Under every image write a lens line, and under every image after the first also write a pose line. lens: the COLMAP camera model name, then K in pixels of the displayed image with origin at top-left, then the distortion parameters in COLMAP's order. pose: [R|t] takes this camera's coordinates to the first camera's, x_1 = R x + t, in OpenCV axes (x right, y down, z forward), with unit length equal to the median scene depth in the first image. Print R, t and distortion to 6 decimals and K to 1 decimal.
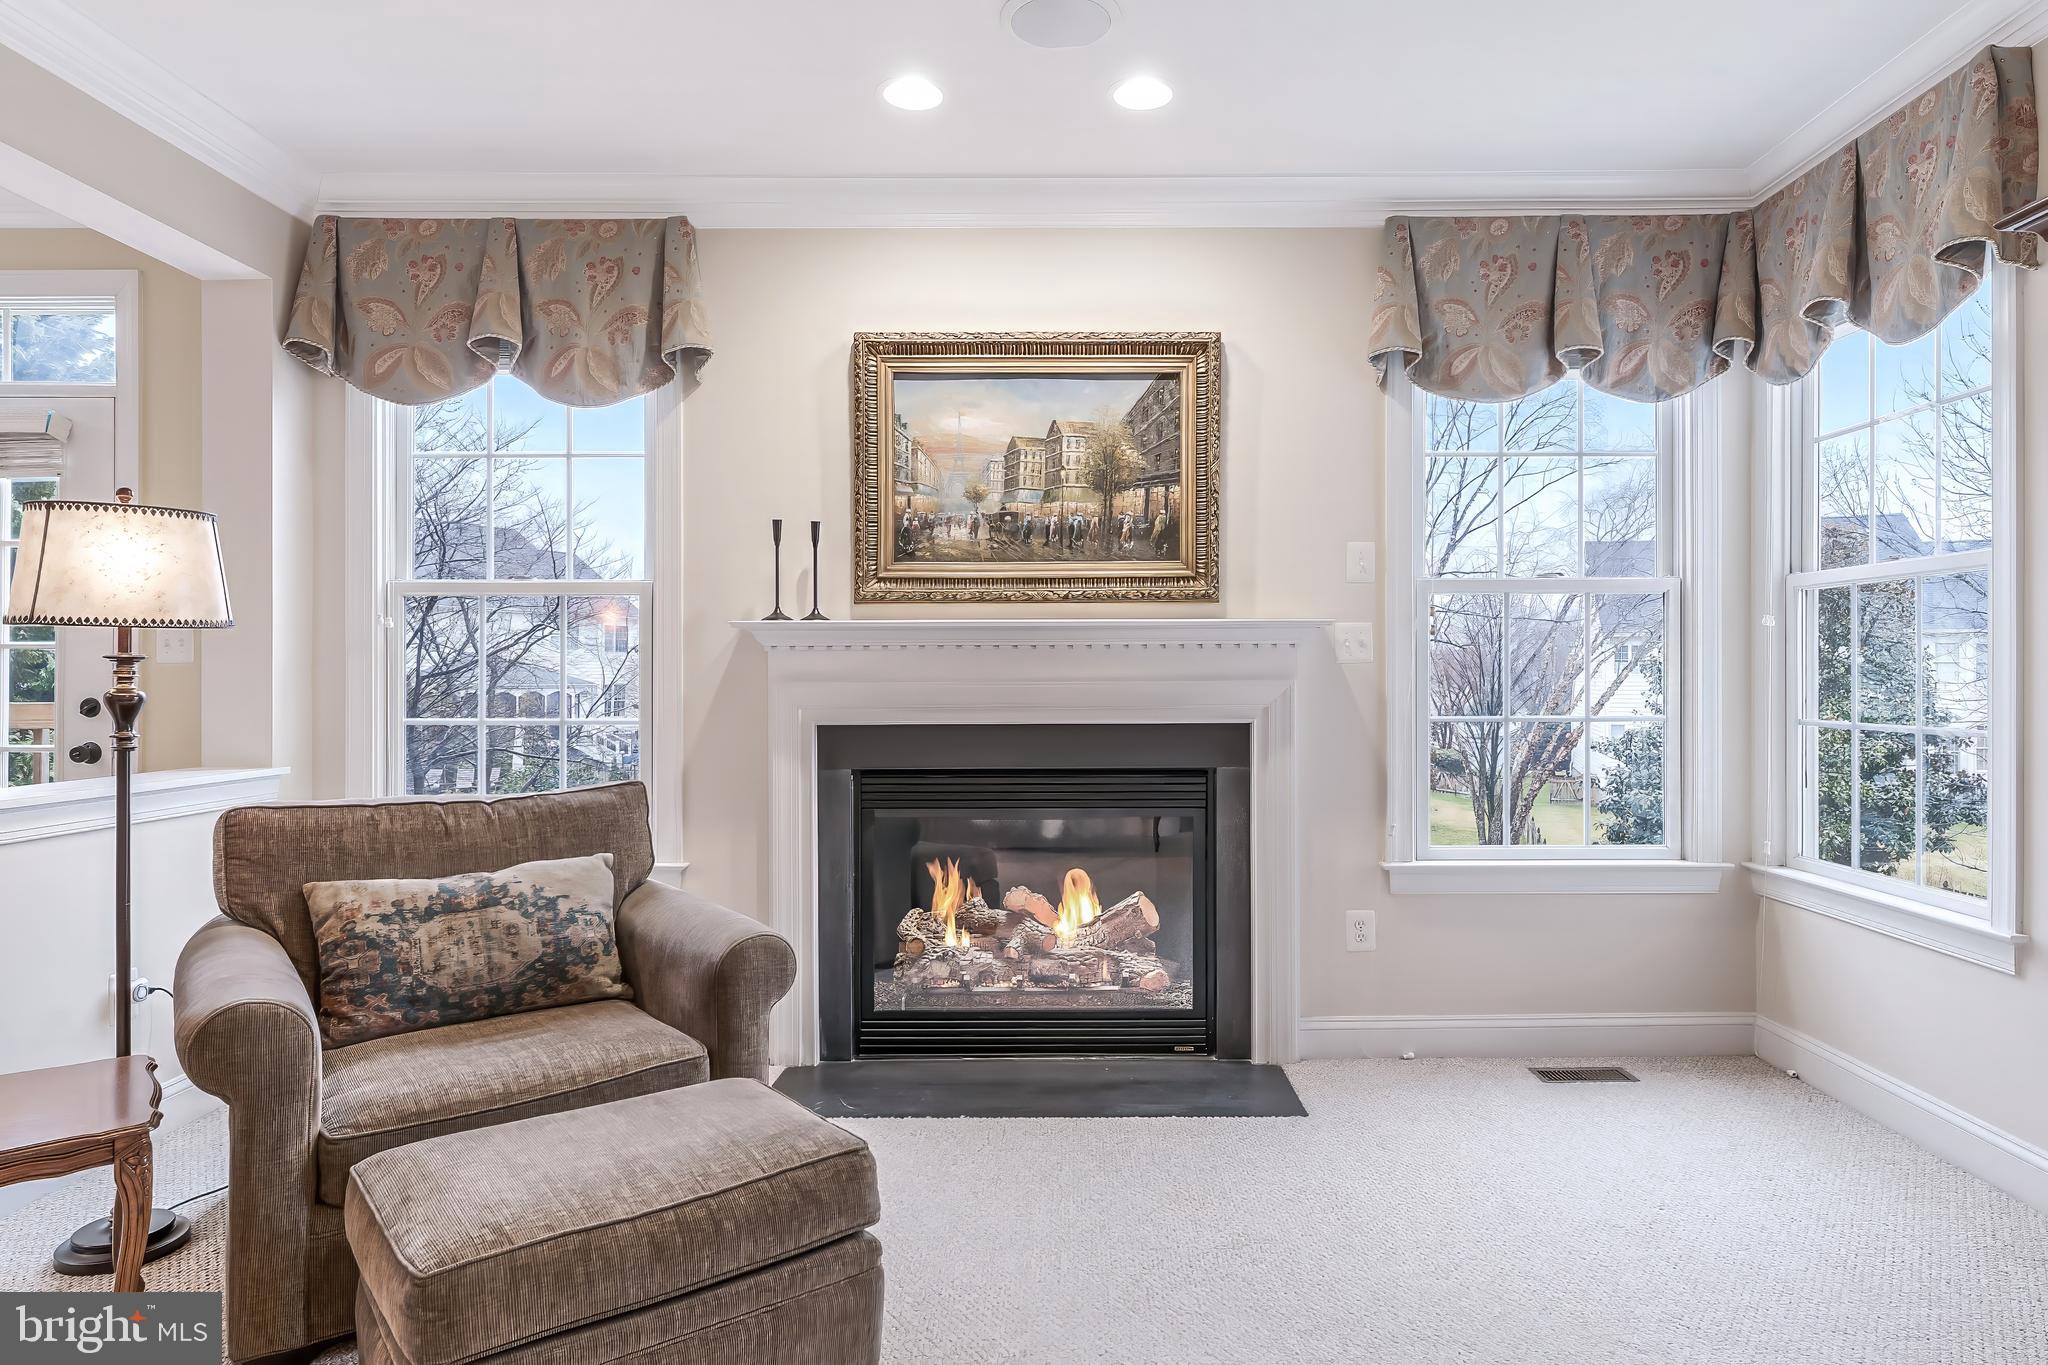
lens RADIAL K [[1206.2, 0, 1063.2], [0, 1206.2, 673.5], [0, 0, 1]] dist [0.000721, -0.001674]
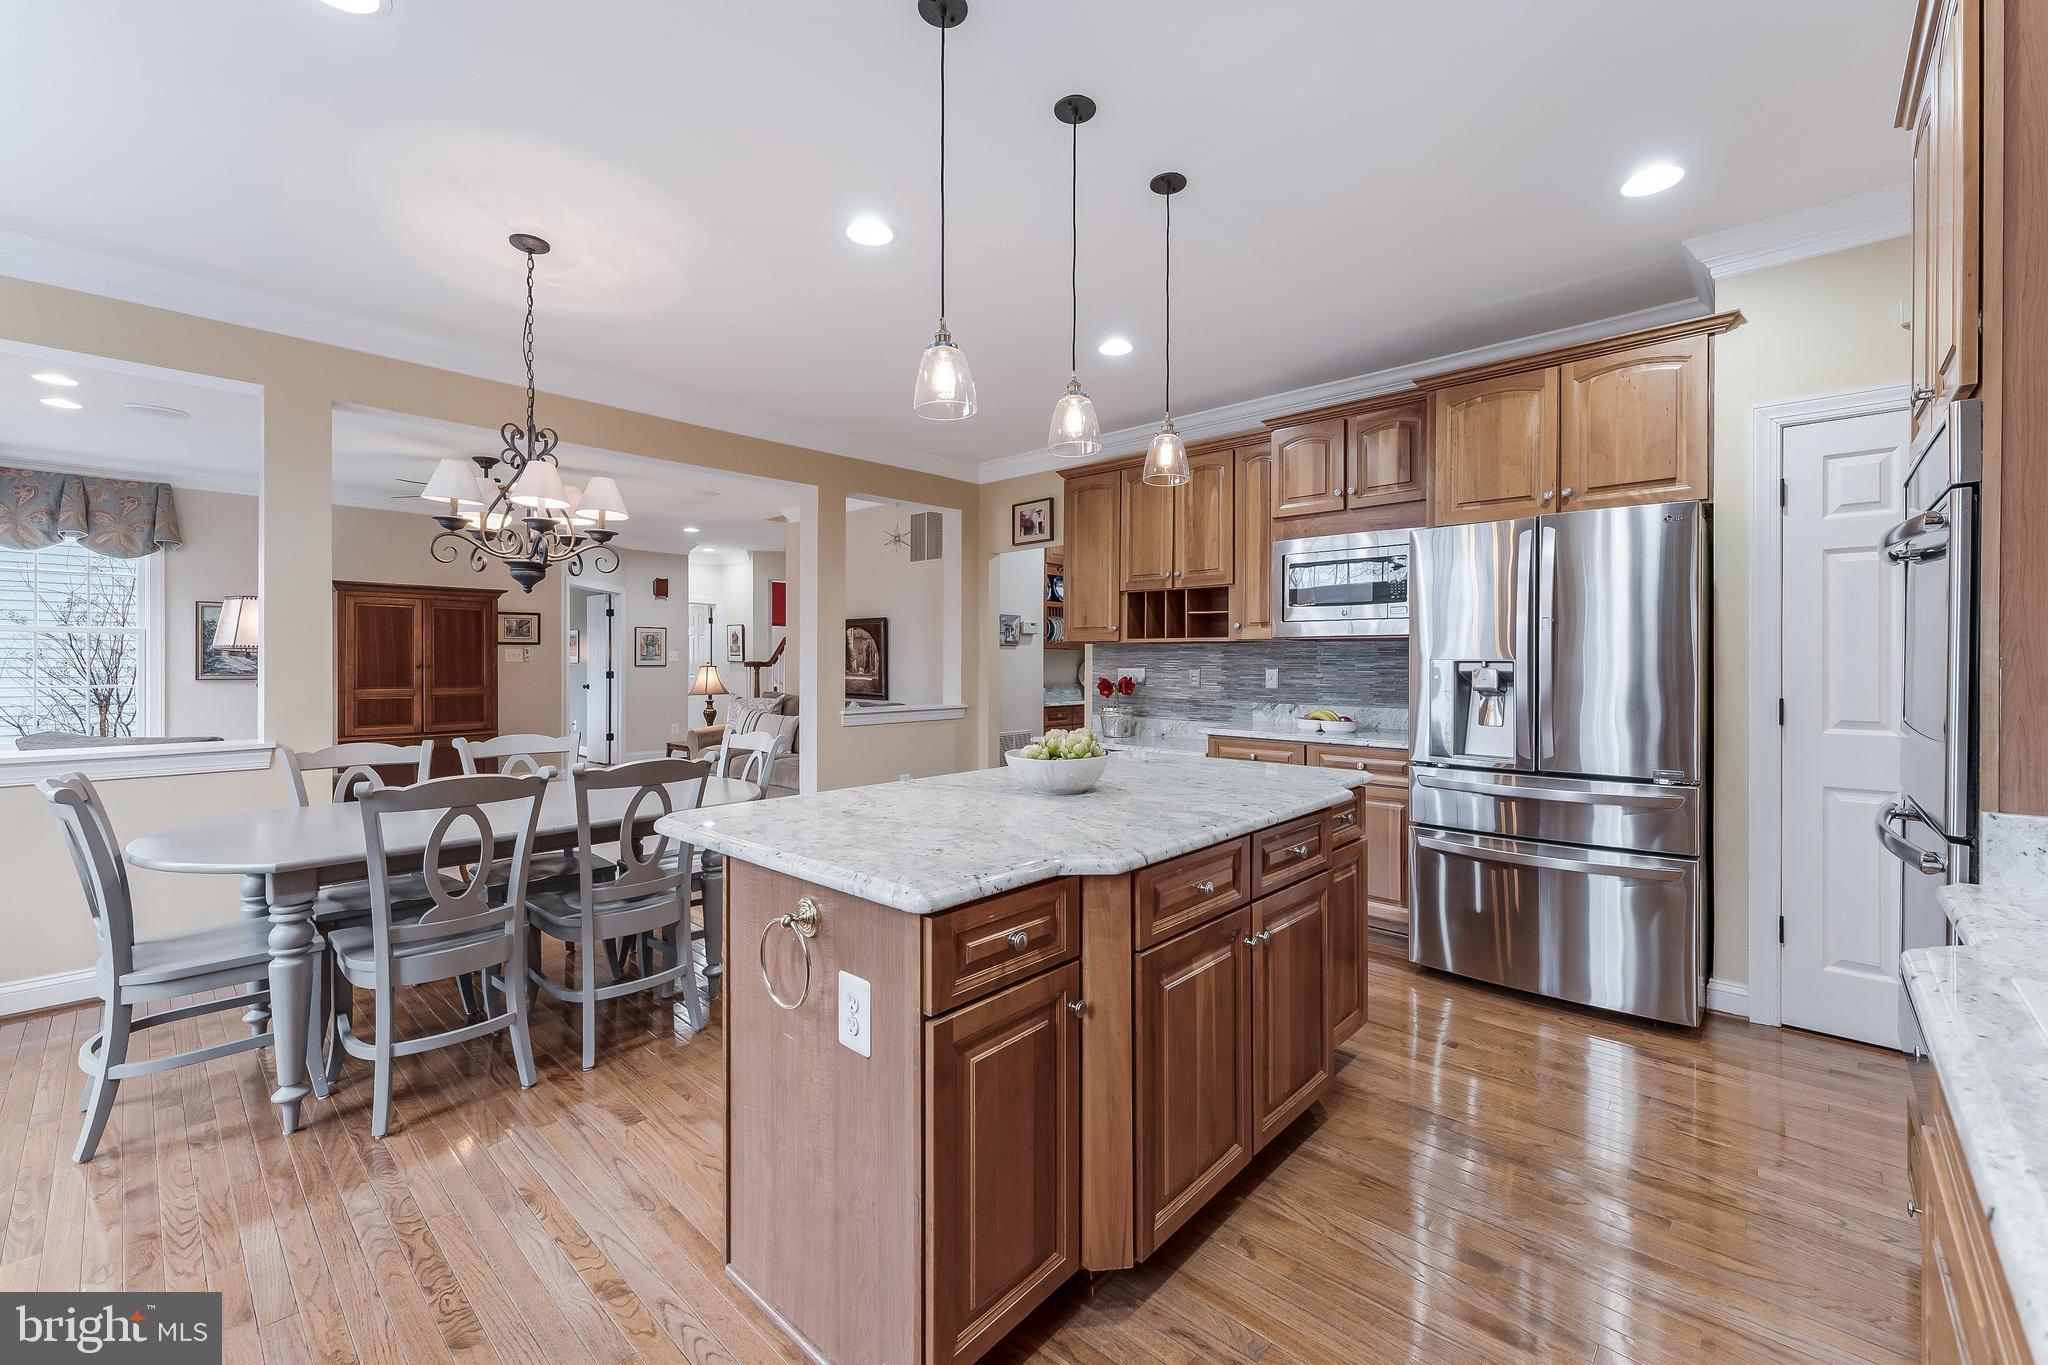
lens RADIAL K [[828.6, 0, 1026.4], [0, 828.6, 666.7], [0, 0, 1]] dist [0.001567, -0.000692]
pose [[-0.736057, -0.006552, 0.676888, -1.925134], [-0.004851, 0.999979, 0.004405, -0.017109], [-0.676902, -0.000042, -0.736073, 0.795313]]
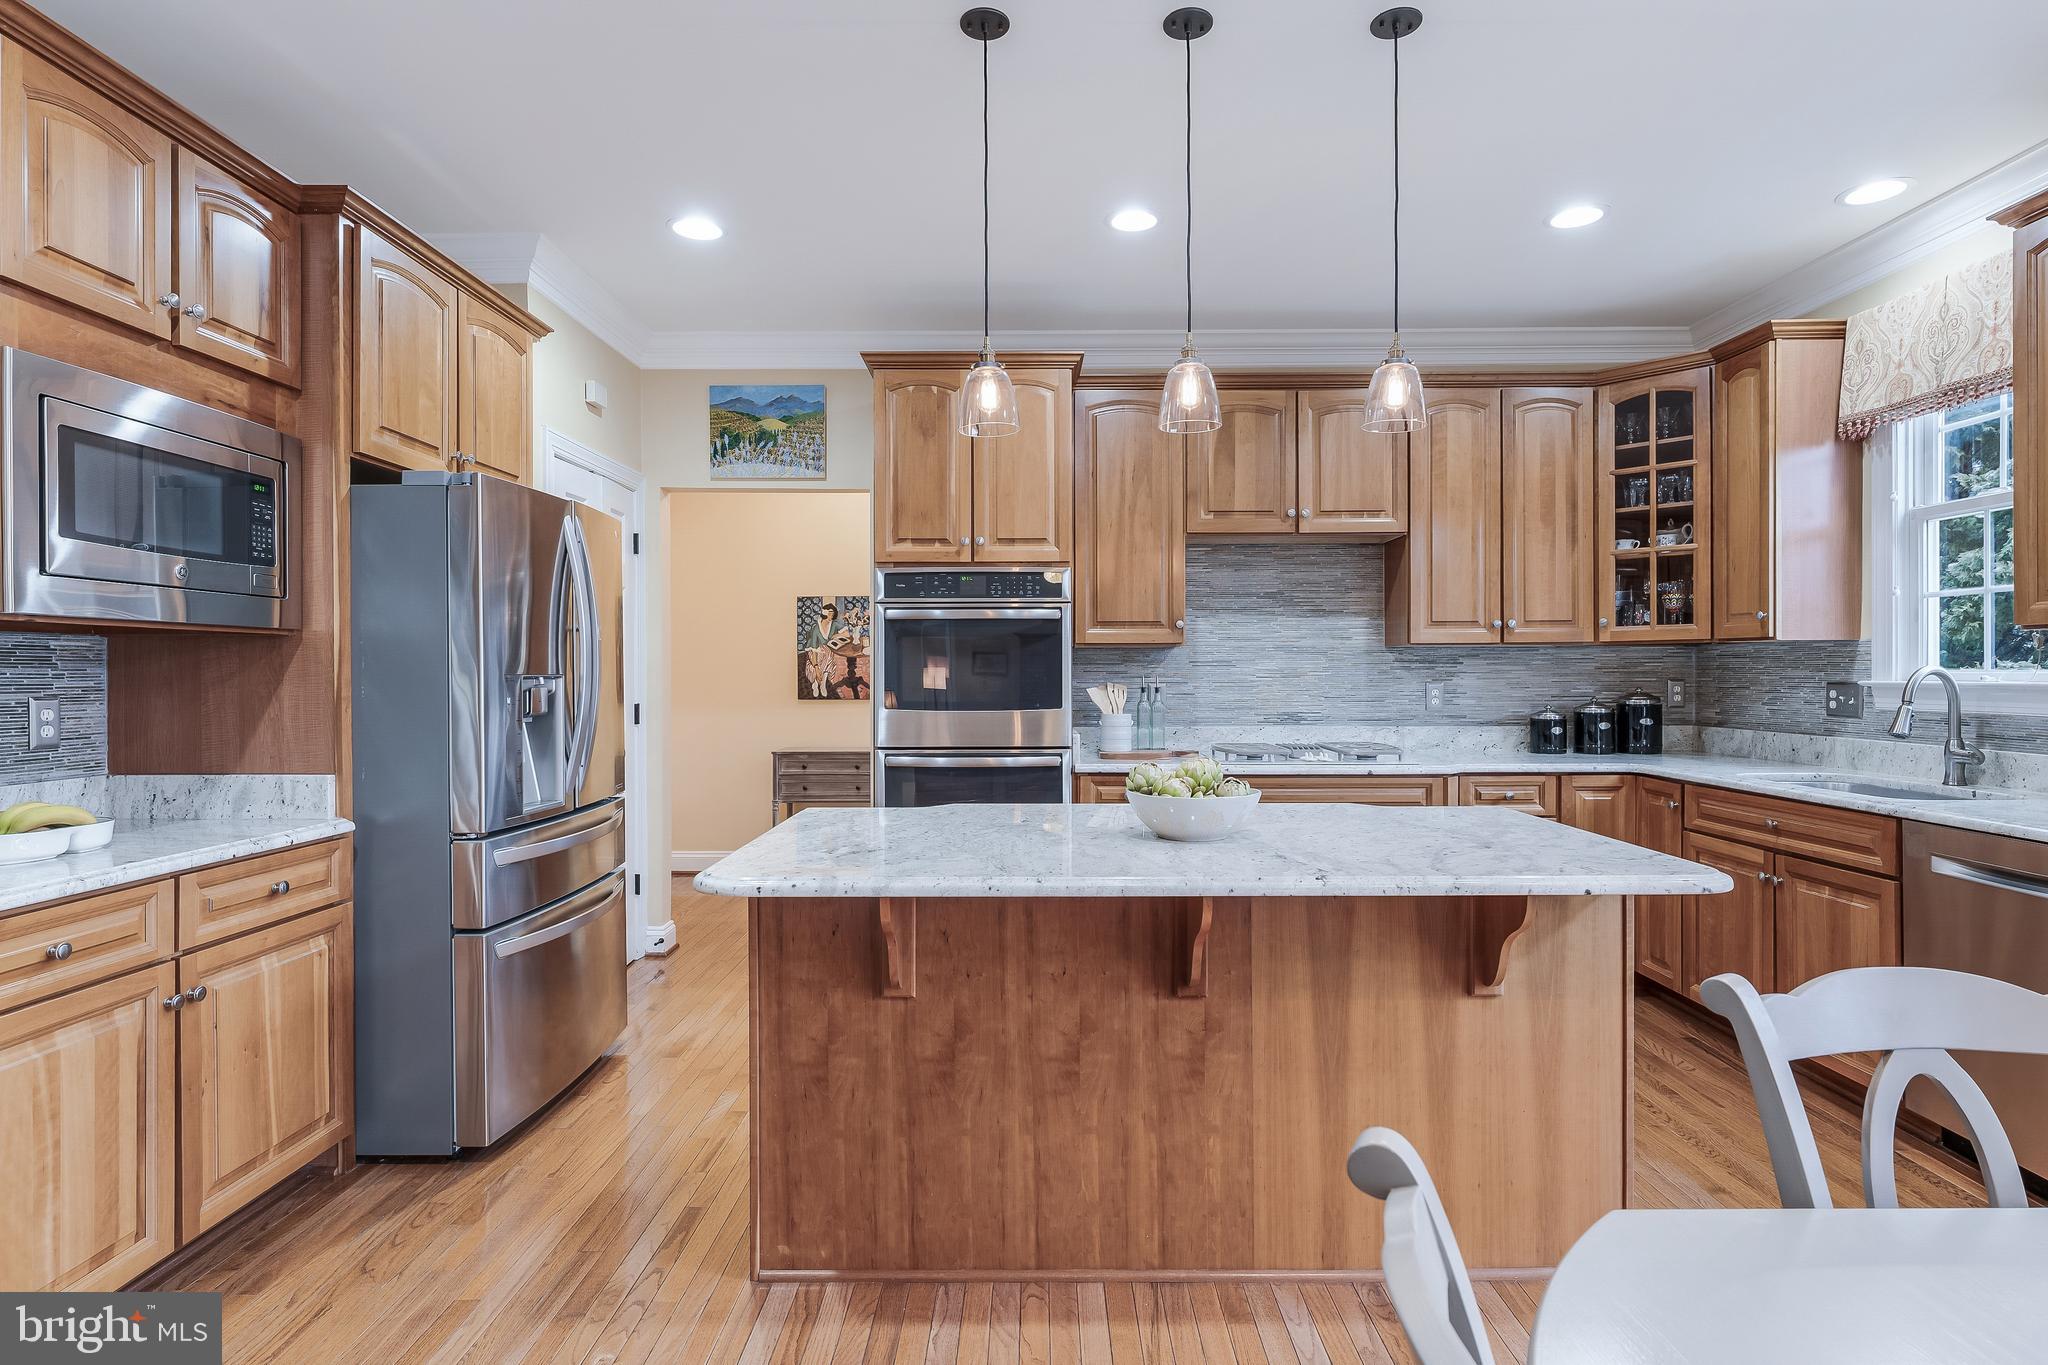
lens RADIAL K [[1039.8, 0, 1031.6], [0, 1039.8, 683.1], [0, 0, 1]] dist [0.001735, -0.001364]
pose [[-0.005943, 0.008823, -0.999943, -0.911623], [0.005979, 0.999944, 0.008788, -0.021672], [0.999964, -0.005927, -0.005995, 0.238623]]
